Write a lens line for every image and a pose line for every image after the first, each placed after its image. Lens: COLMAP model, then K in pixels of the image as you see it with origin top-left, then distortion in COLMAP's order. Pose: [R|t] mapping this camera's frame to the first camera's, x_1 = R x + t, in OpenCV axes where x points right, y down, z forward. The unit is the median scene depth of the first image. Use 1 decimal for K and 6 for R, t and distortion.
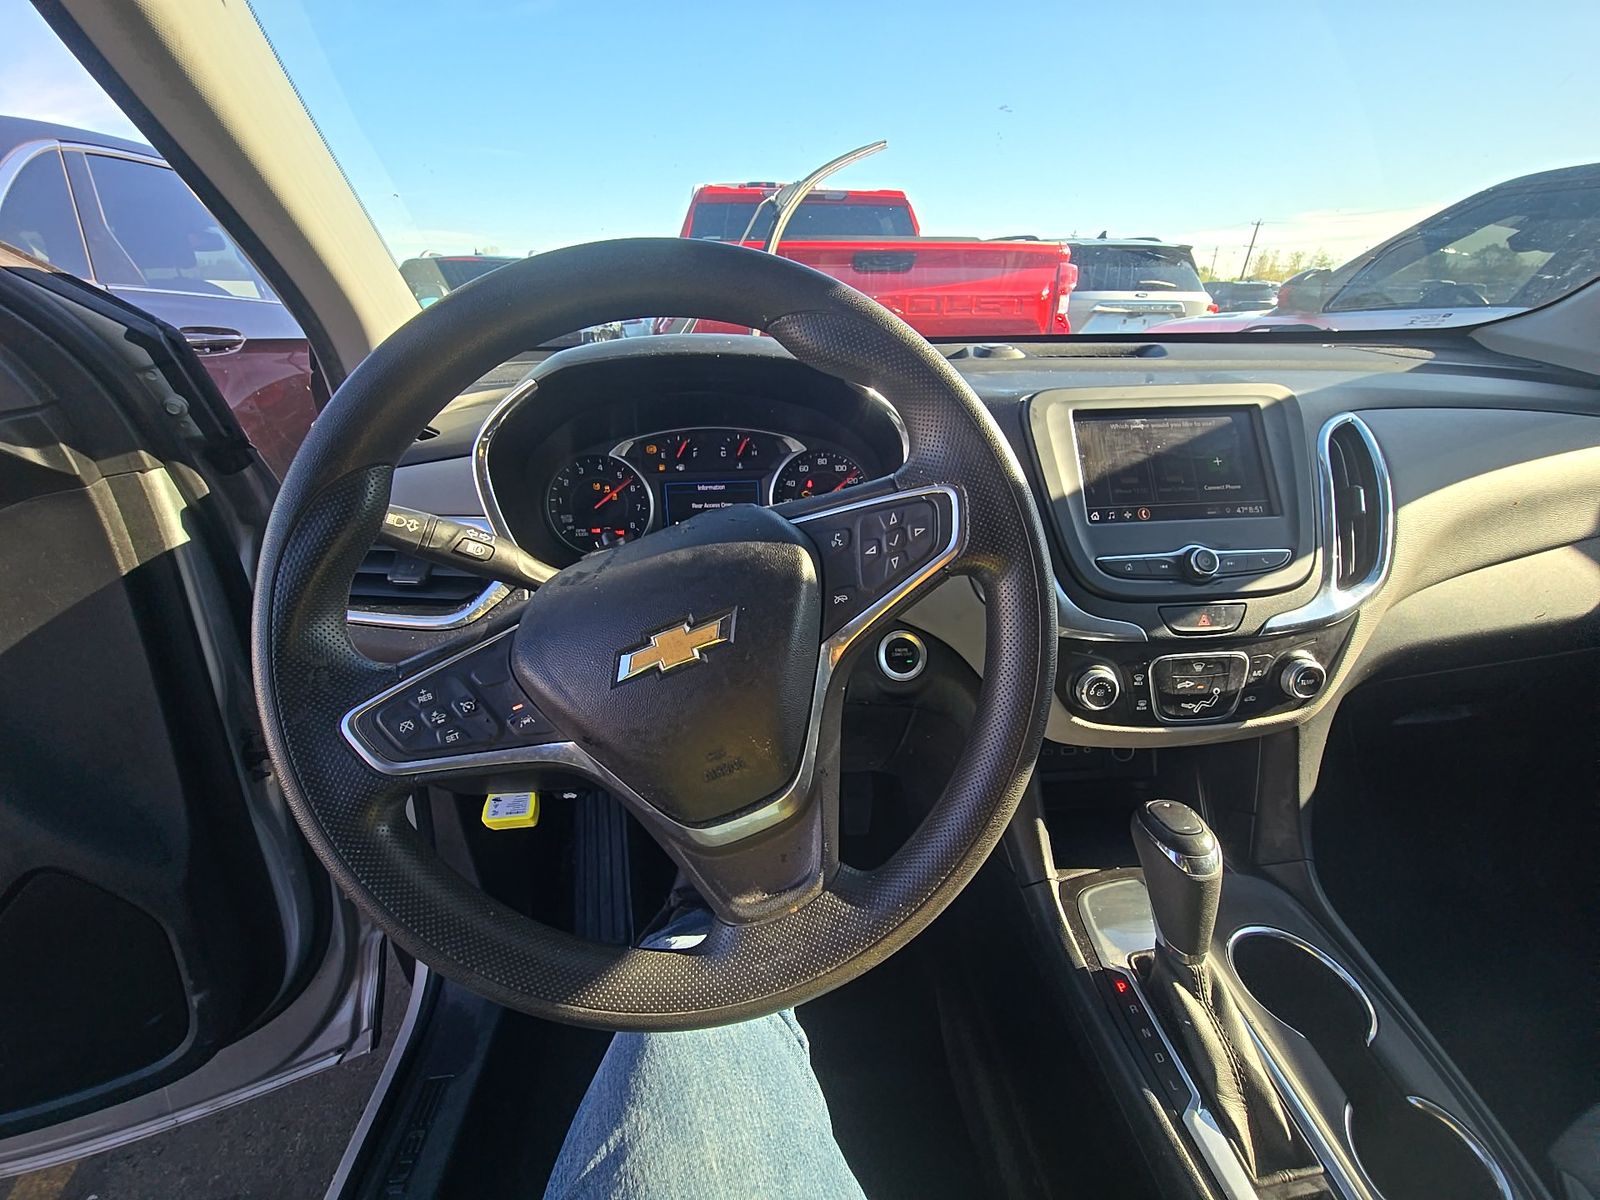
lens RADIAL K [[635.8, 0, 796.8], [0, 635.8, 590.8], [0, 0, 1]] dist [0.011524, -0.009324]
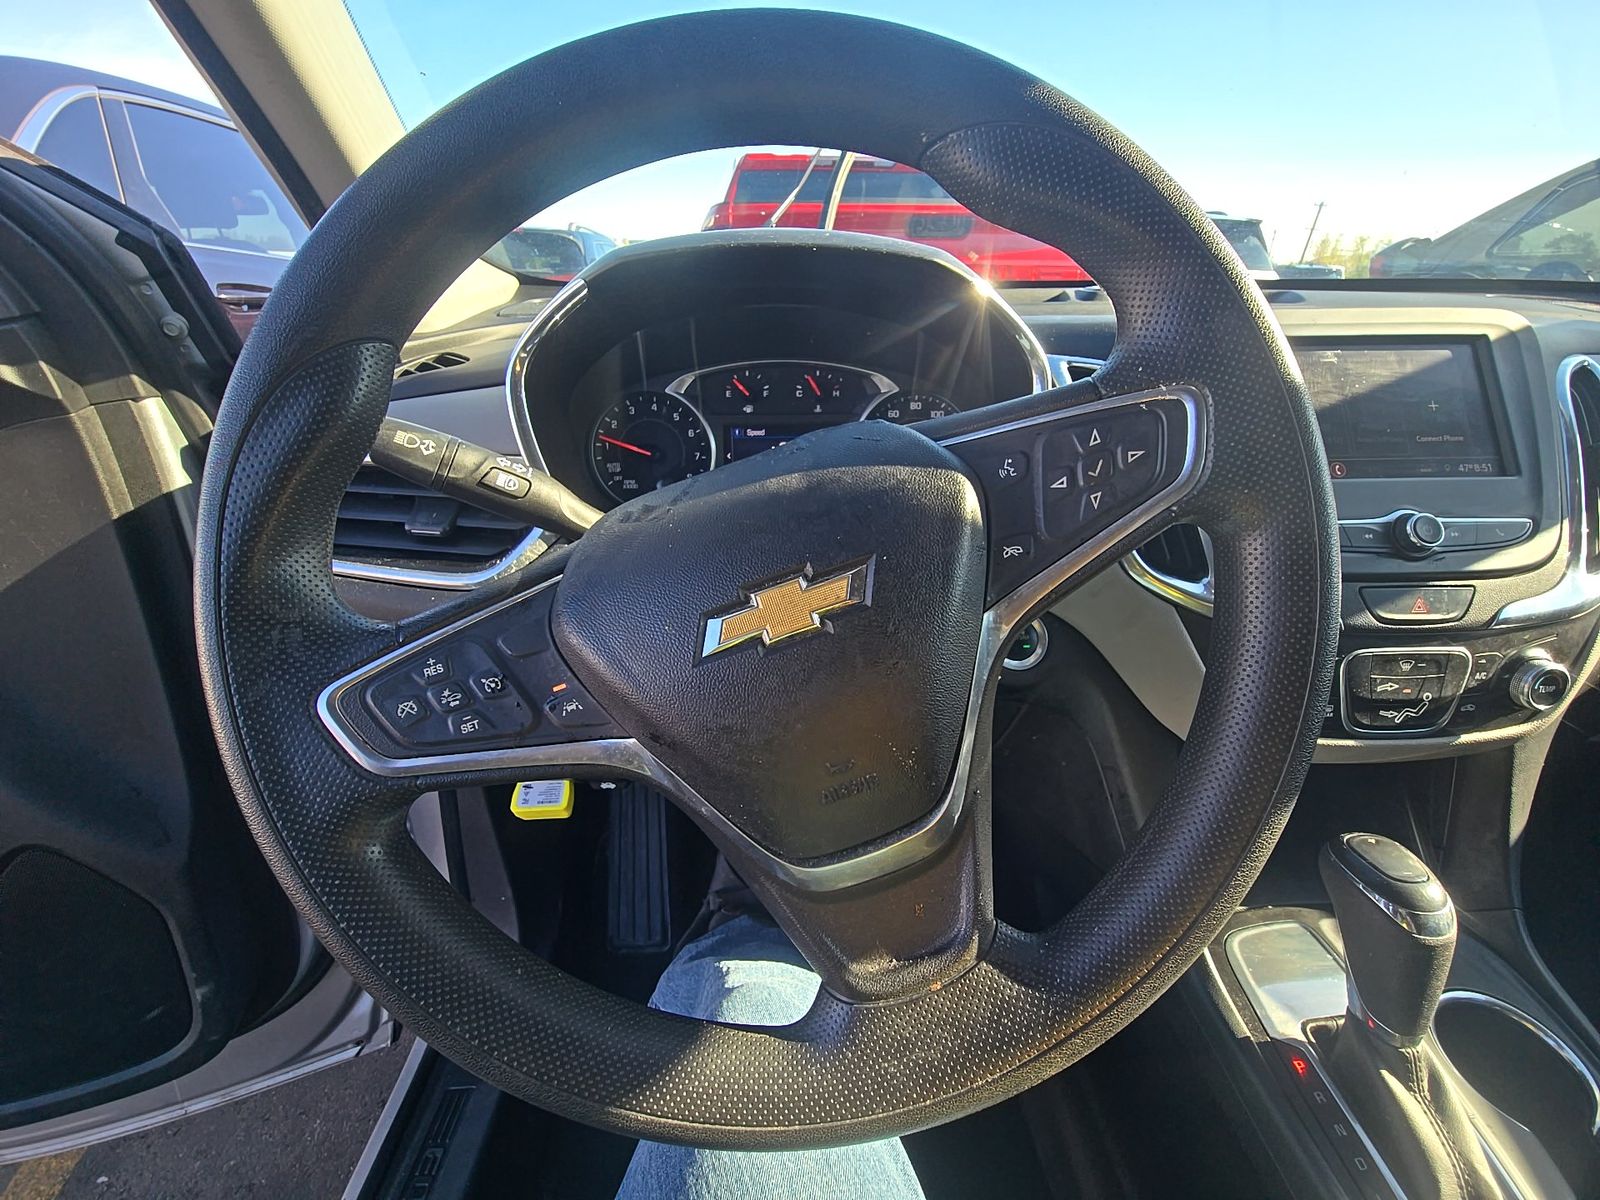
lens RADIAL K [[635.8, 0, 796.8], [0, 635.8, 590.8], [0, 0, 1]] dist [0.011524, -0.009324]
pose [[0.998612, 0.029069, -0.043920, -0.091144], [-0.028071, 0.999337, 0.023166, 0.031410], [0.044564, -0.021901, 0.998766, 0.189922]]
